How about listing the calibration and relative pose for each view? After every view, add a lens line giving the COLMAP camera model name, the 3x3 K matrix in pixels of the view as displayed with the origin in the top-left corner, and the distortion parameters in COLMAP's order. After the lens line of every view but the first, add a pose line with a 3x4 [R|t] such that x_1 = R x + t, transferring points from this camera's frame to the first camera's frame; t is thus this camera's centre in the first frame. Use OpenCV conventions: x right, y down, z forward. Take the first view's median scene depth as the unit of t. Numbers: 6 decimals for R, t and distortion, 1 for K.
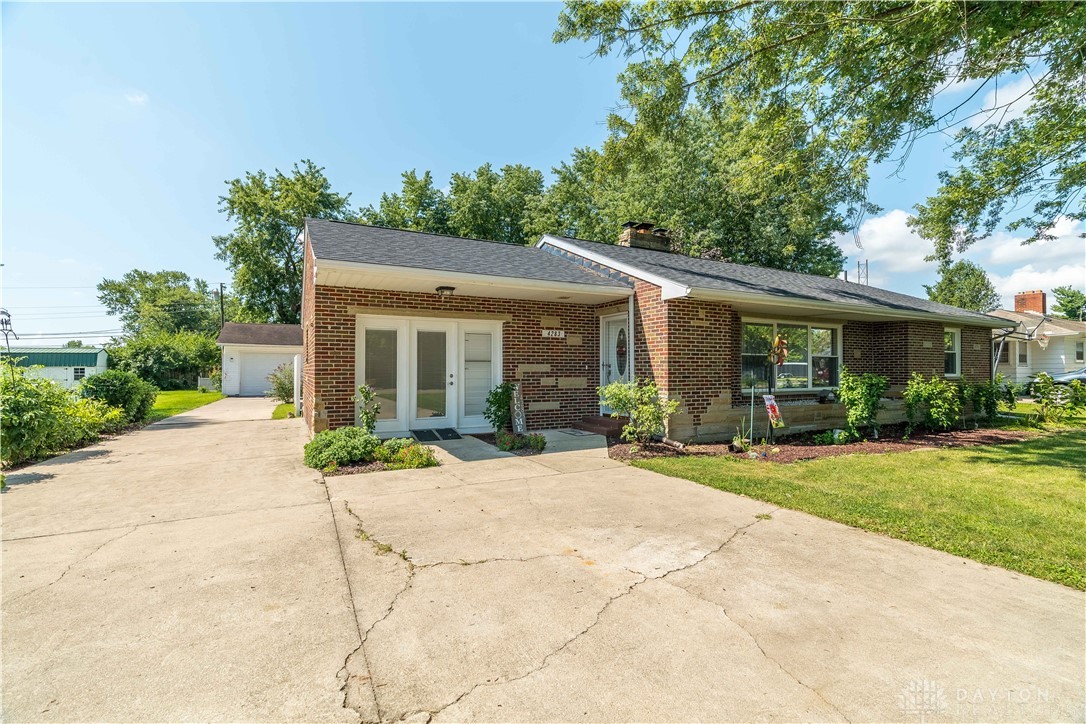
lens RADIAL K [[511.2, 0, 543.7], [0, 511.2, 364.5], [0, 0, 1]] dist [-0.003442, 0.000010]
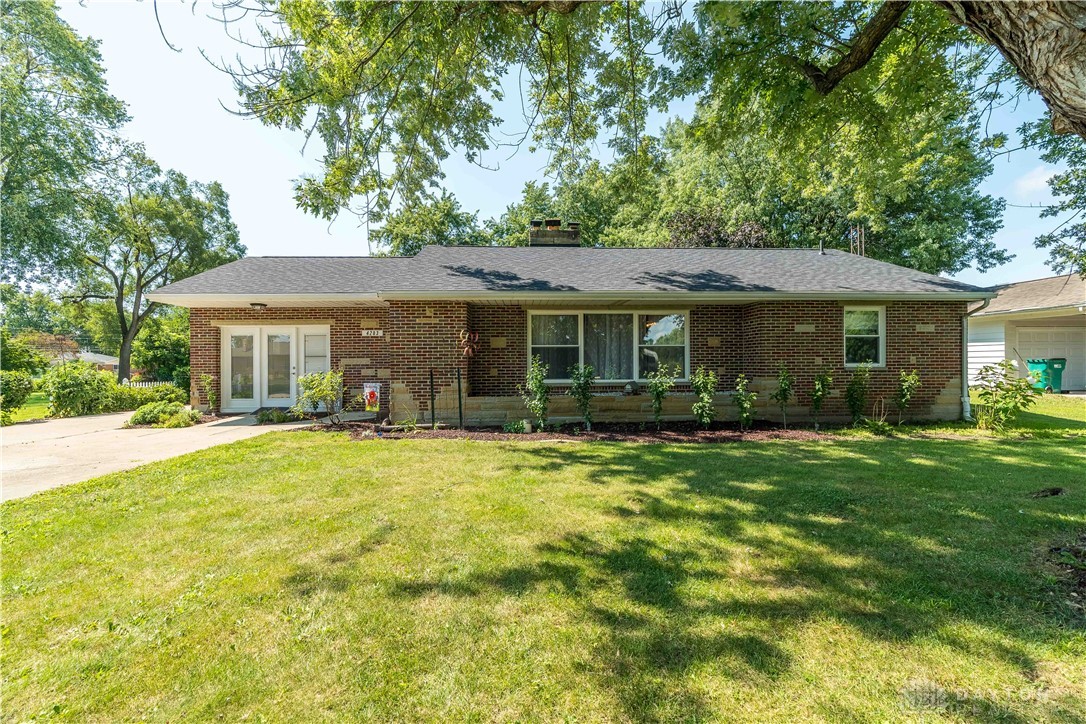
lens RADIAL K [[511.2, 0, 542.3], [0, 511.2, 364.2], [0, 0, 1]] dist [-0.003442, 0.000010]
pose [[0.895498, -0.005660, -0.445029, 0.933359], [0.012298, 0.999852, 0.012031, 0.004517], [0.444895, -0.016247, 0.895436, 0.087739]]
